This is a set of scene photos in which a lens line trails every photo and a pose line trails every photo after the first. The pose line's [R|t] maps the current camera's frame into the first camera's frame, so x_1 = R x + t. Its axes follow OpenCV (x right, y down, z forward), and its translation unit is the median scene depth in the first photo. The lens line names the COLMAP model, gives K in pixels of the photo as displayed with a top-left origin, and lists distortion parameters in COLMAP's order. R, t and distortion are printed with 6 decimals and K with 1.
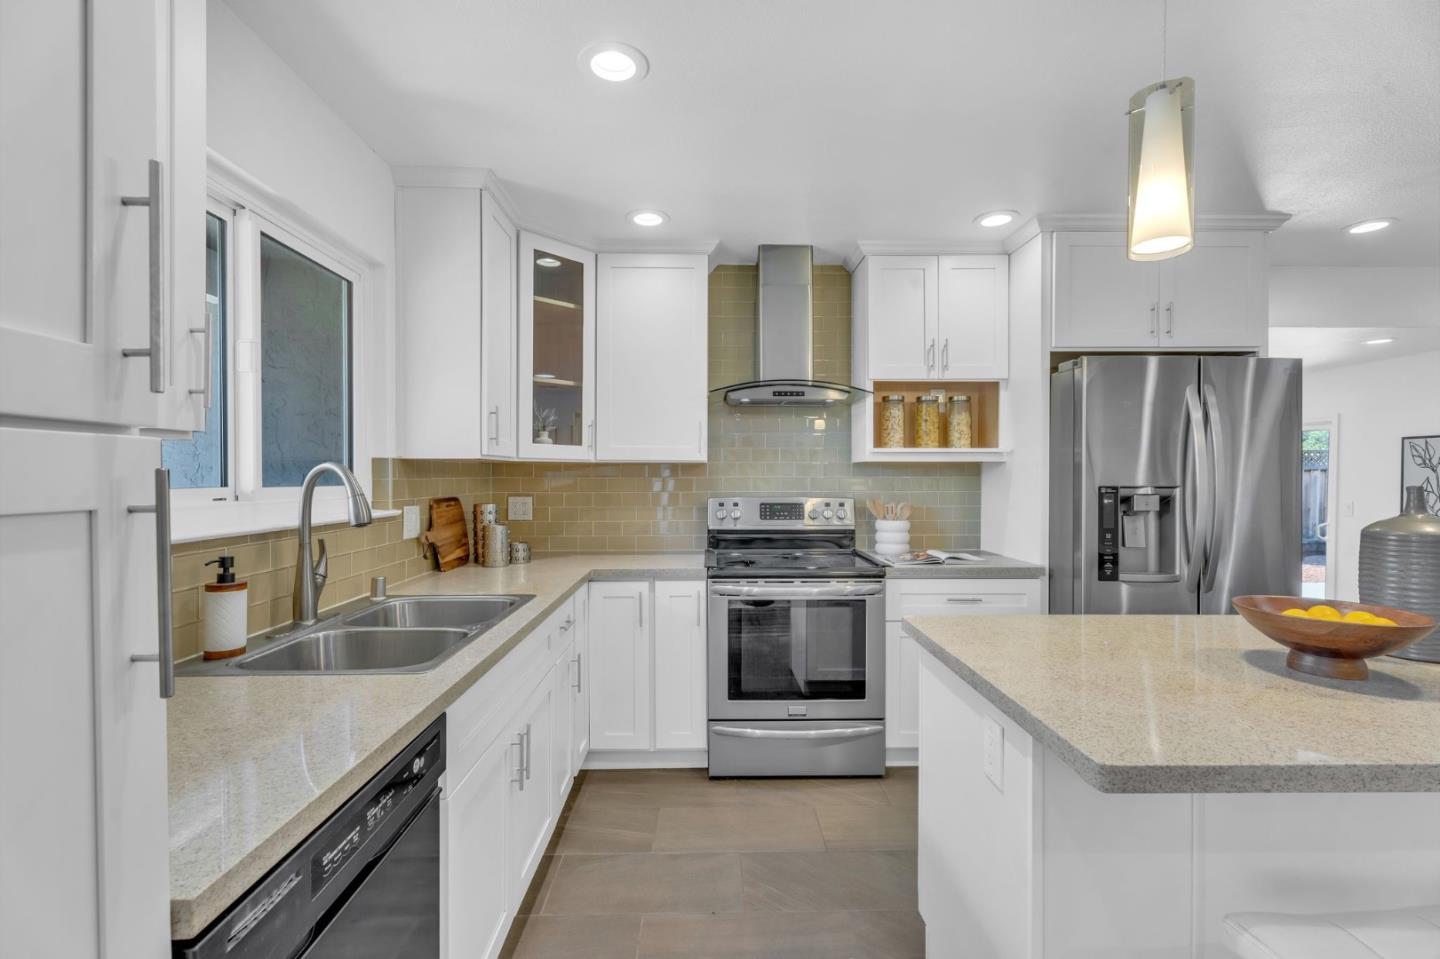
lens RADIAL K [[640.8, 0, 729.5], [0, 640.8, 477.7], [0, 0, 1]] dist [0.001895, -0.002326]
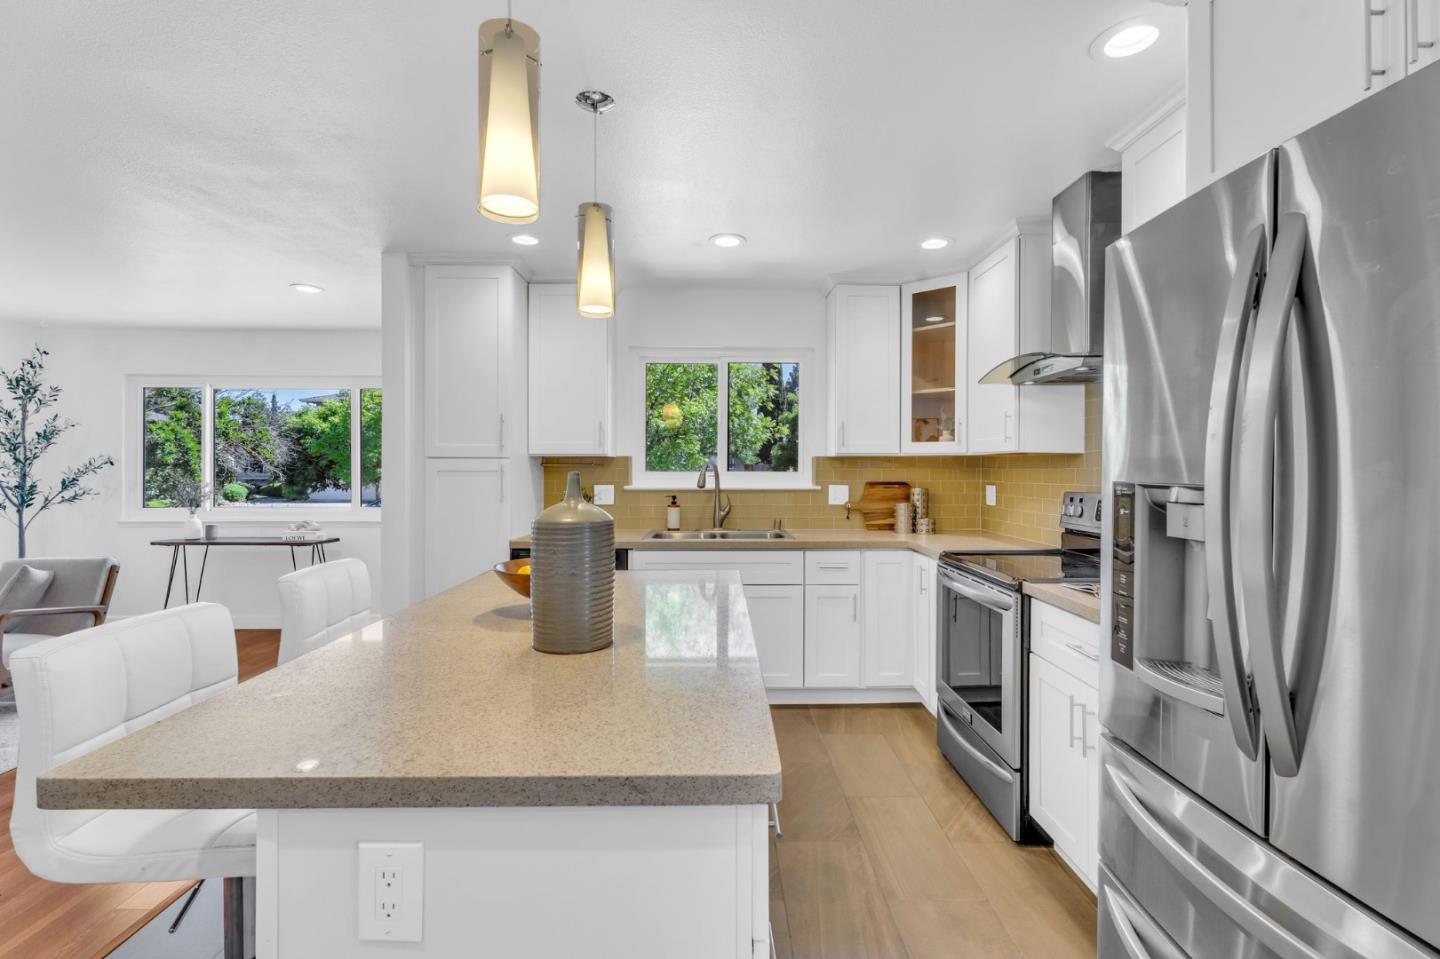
lens RADIAL K [[640.8, 0, 723.3], [0, 640.8, 468.7], [0, 0, 1]] dist [0.001895, -0.002326]
pose [[-0.003408, -0.000279, -0.999994, 0.975618], [-0.005856, 0.999983, -0.000259, 0.003351], [0.999977, 0.005855, -0.003409, 0.598670]]
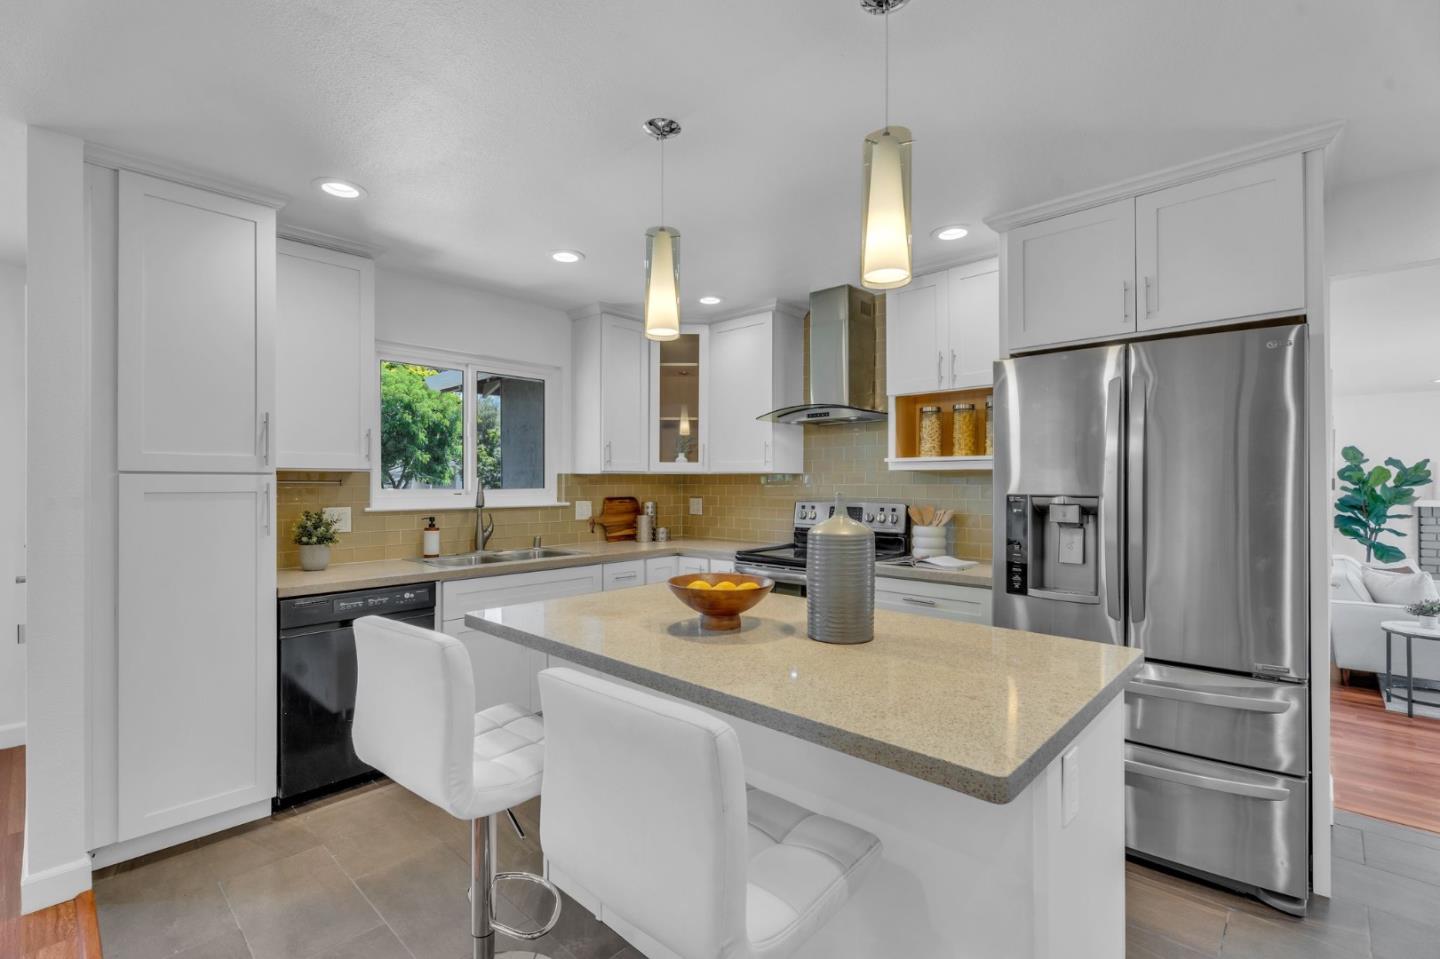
lens RADIAL K [[640.8, 0, 715.2], [0, 640.8, 482.1], [0, 0, 1]] dist [0.001895, -0.002326]
pose [[0.715819, -0.001115, -0.698285, 0.817203], [-0.002658, 0.999987, -0.004322, 0.000101], [0.698281, 0.004950, 0.715807, 0.007228]]
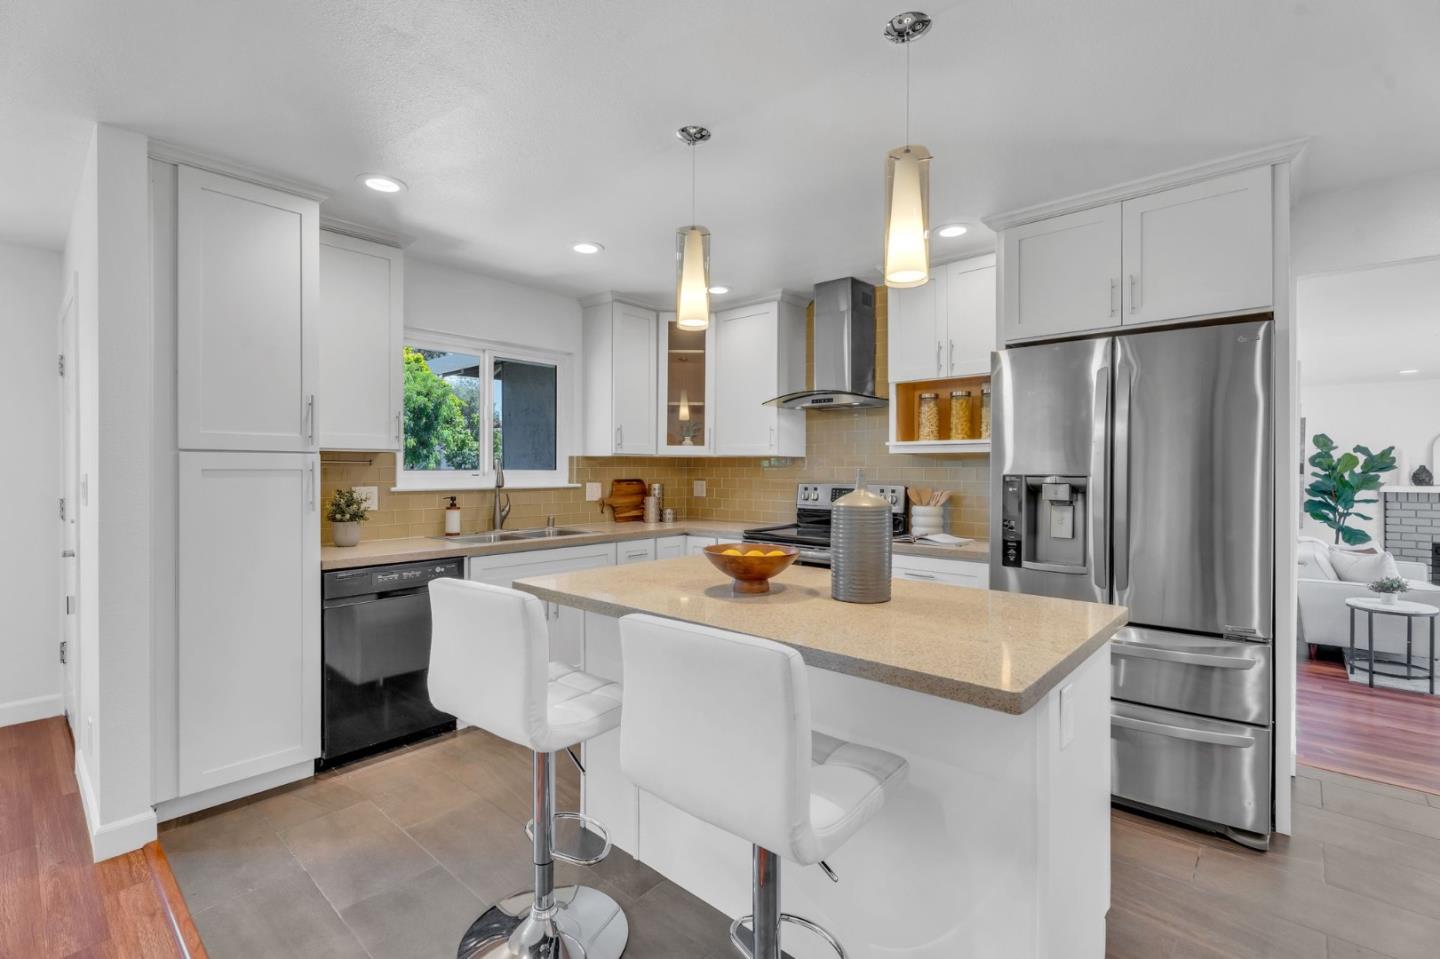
lens RADIAL K [[640.8, 0, 716.7], [0, 640.8, 472.7], [0, 0, 1]] dist [0.001895, -0.002326]
pose [[0.731221, 0.005706, -0.682117, 0.827549], [-0.005699, 0.999981, 0.002255, 0.008996], [0.682117, 0.002239, 0.731240, -0.066070]]
